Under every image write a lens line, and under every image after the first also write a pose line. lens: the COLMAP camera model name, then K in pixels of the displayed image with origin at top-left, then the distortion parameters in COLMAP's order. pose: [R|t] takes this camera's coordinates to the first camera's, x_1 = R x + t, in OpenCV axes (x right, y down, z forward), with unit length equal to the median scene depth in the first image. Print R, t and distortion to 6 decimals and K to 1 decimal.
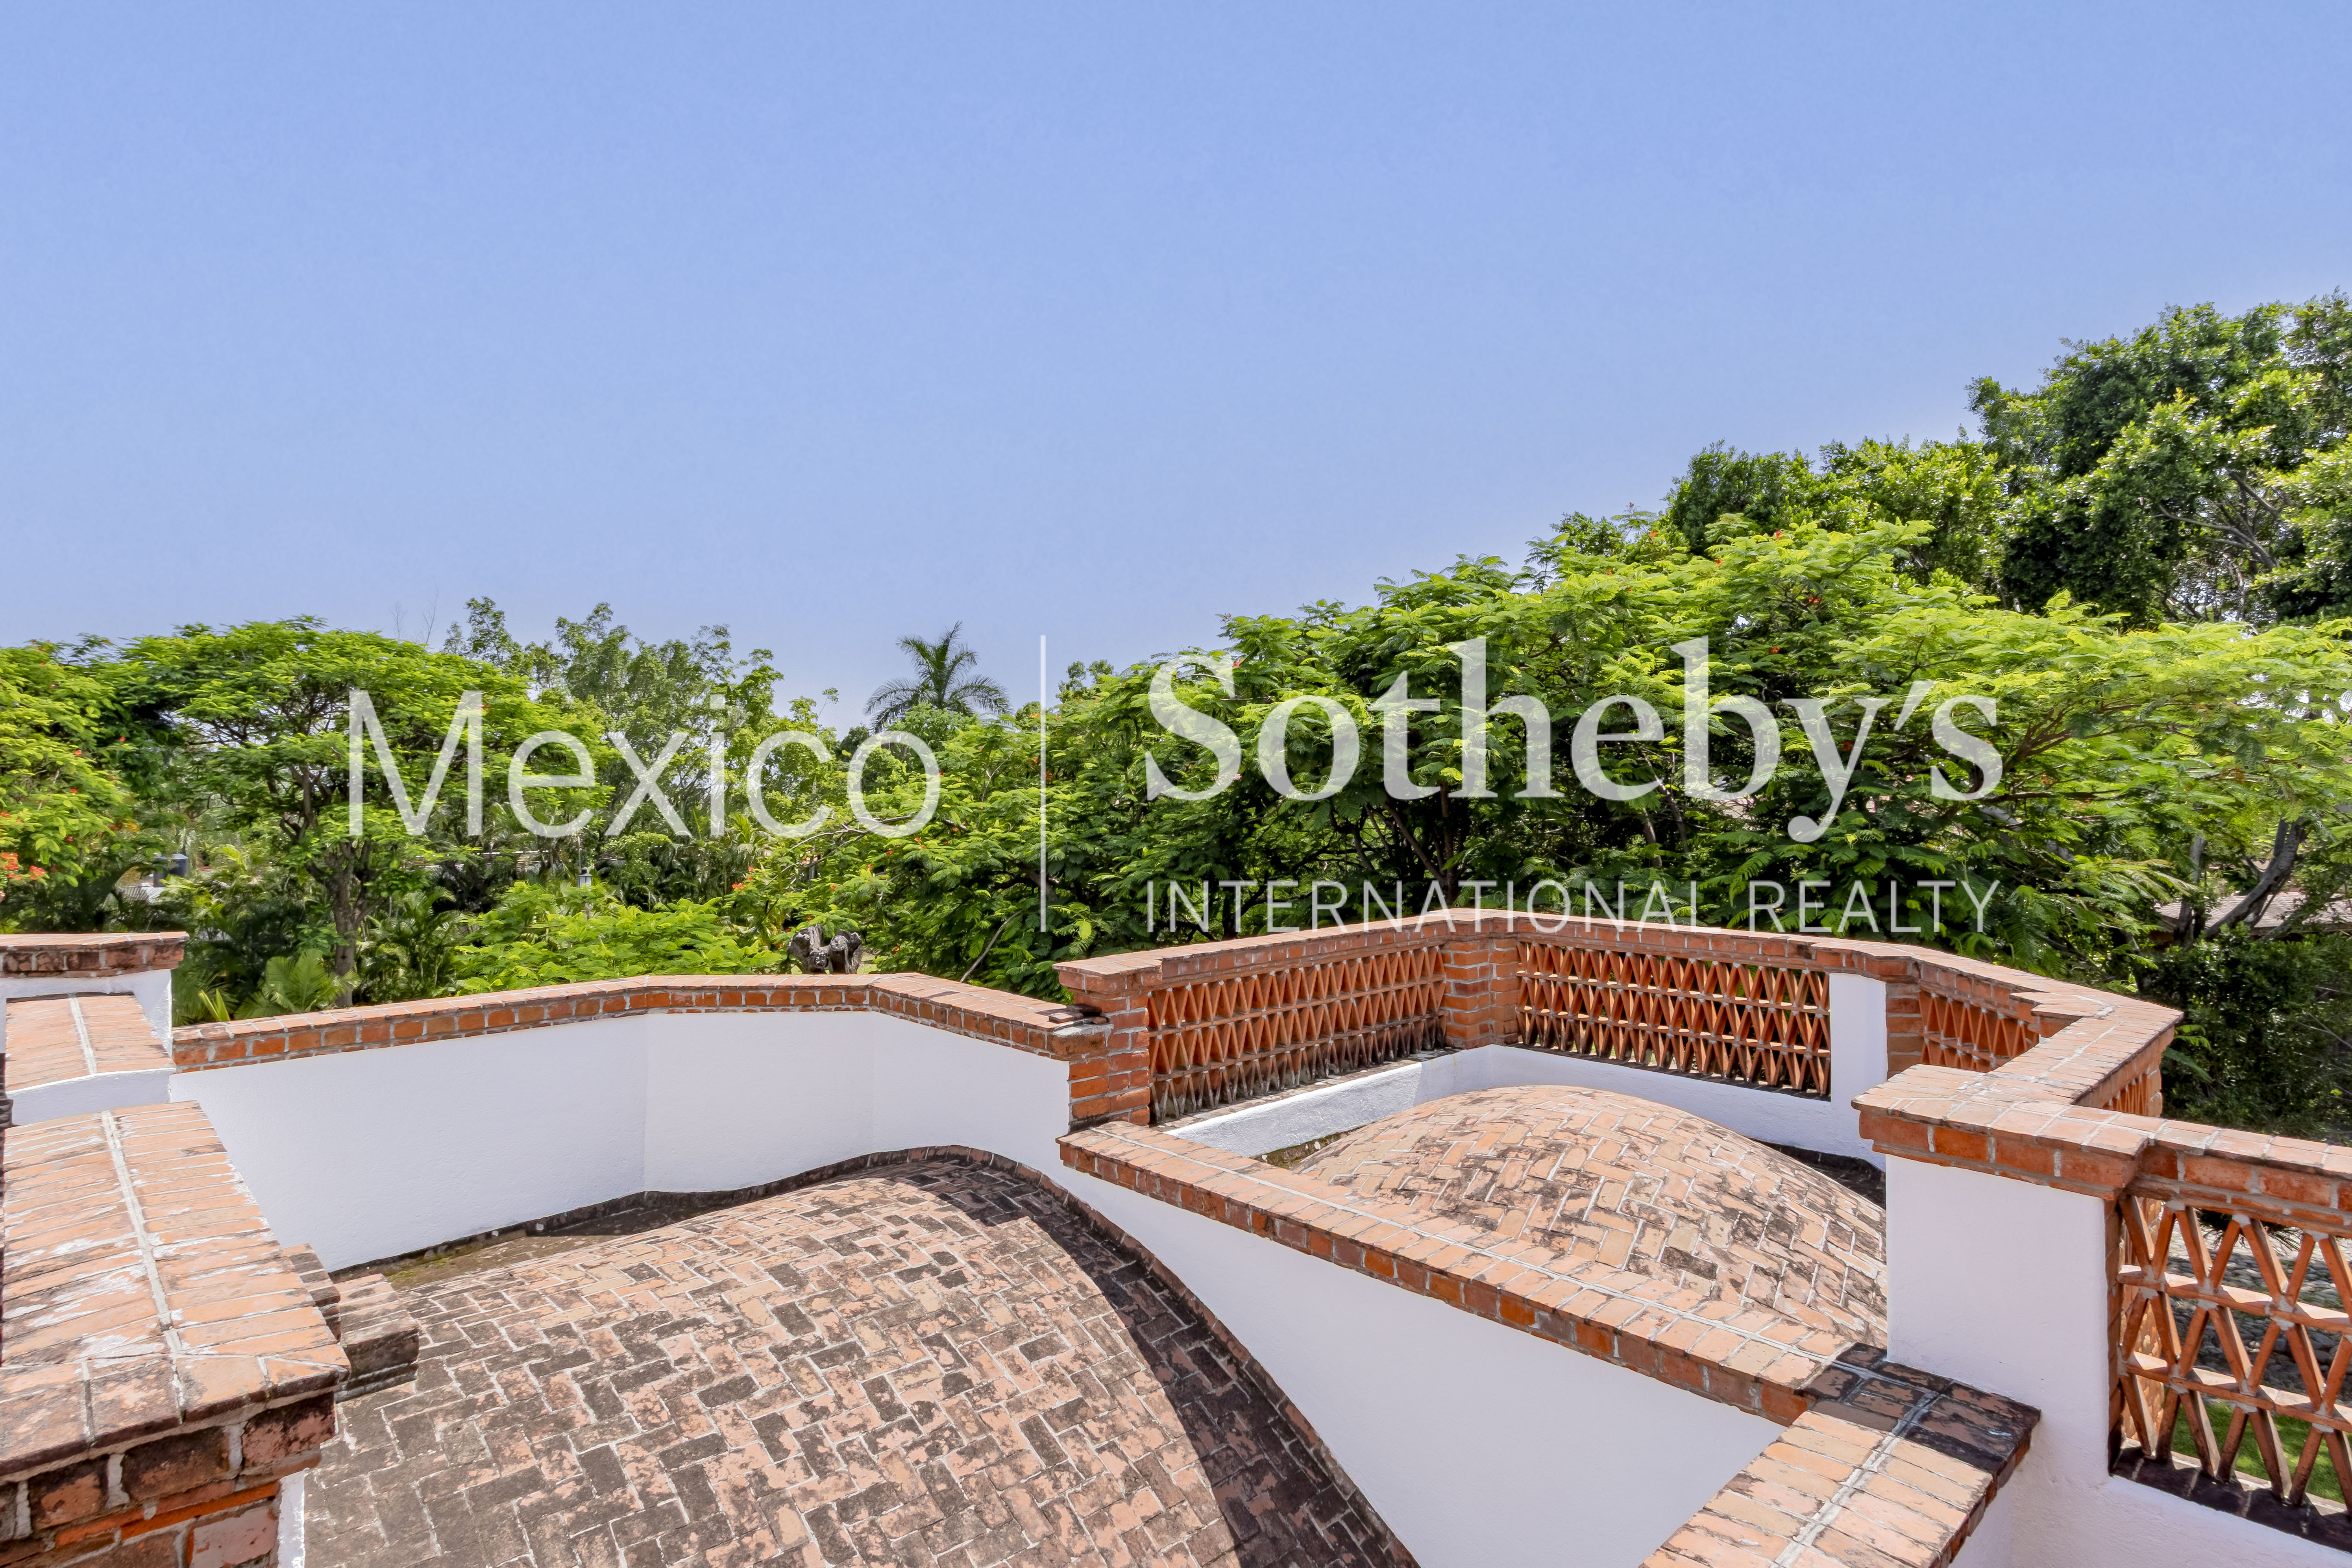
lens RADIAL K [[1235.5, 0, 1180.1], [0, 1235.5, 775.7], [0, 0, 1]] dist [-0.003674, -0.001222]
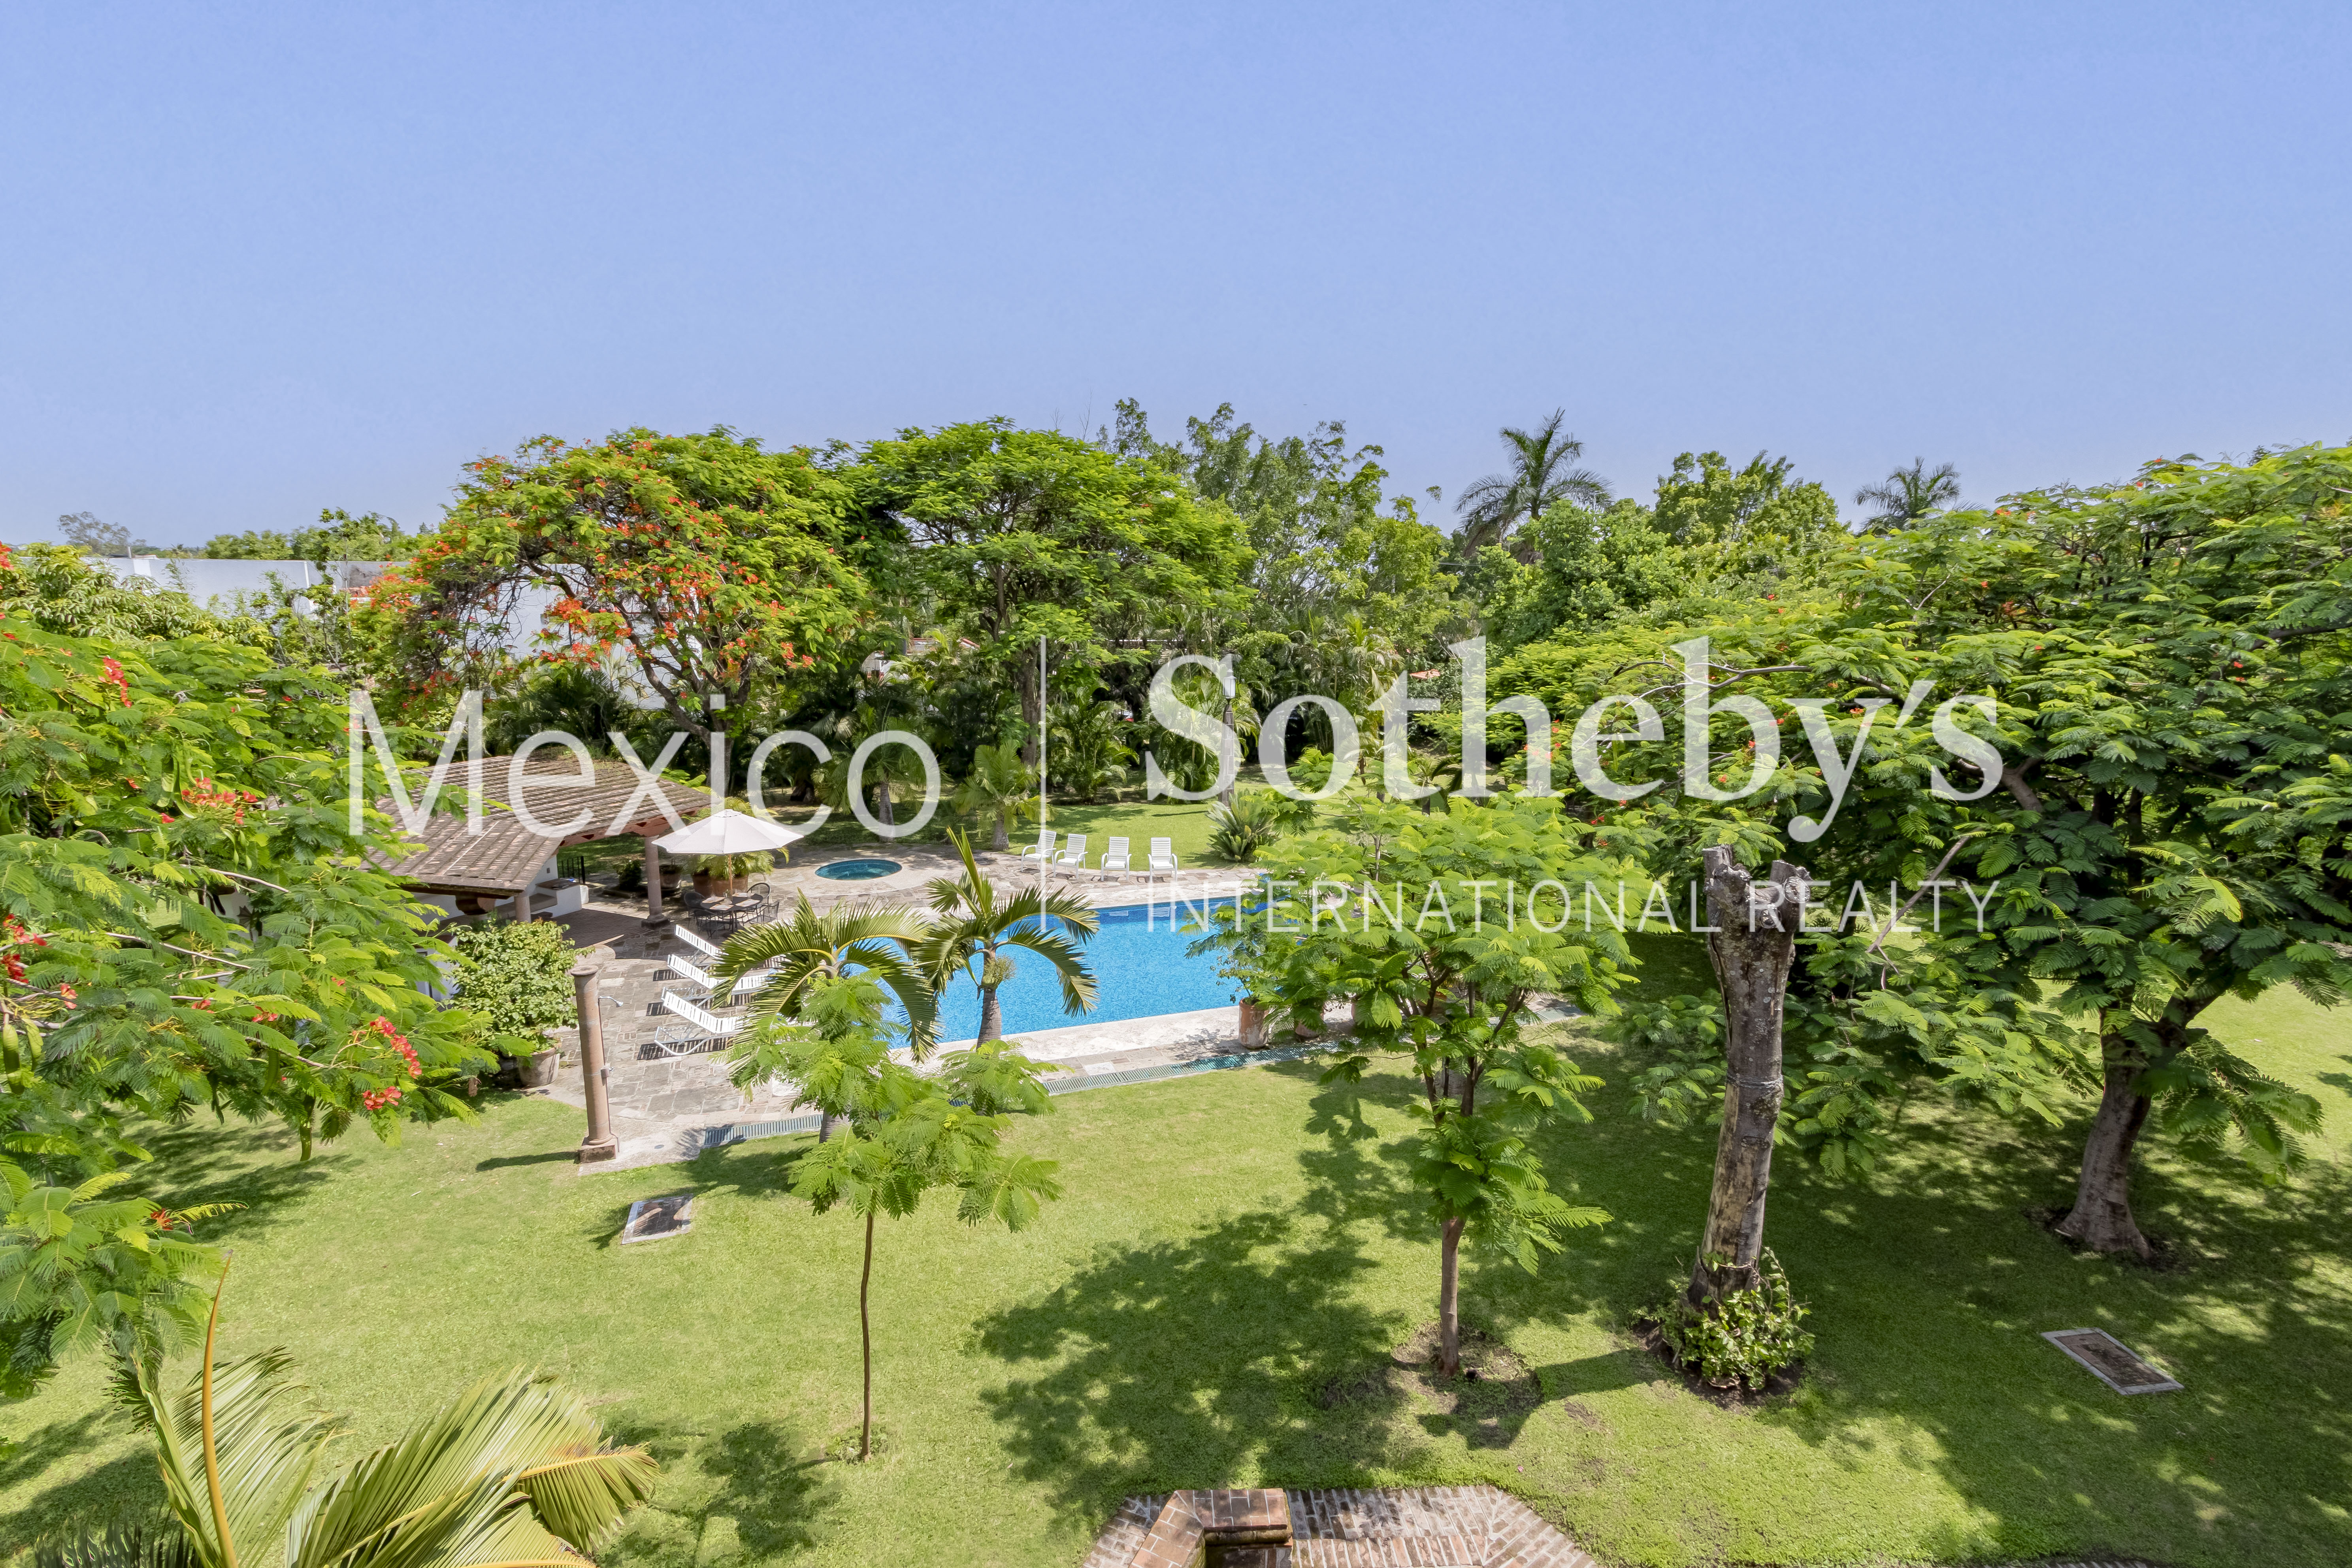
lens RADIAL K [[1116.4, 0, 1174.6], [0, 1116.4, 791.6], [0, 0, 1]] dist [0.005681, 0.000294]
pose [[0.905278, 0.099154, -0.413087, -0.155123], [-0.017440, 0.980235, 0.197066, -0.008010], [0.424462, -0.171195, 0.889114, 0.173589]]
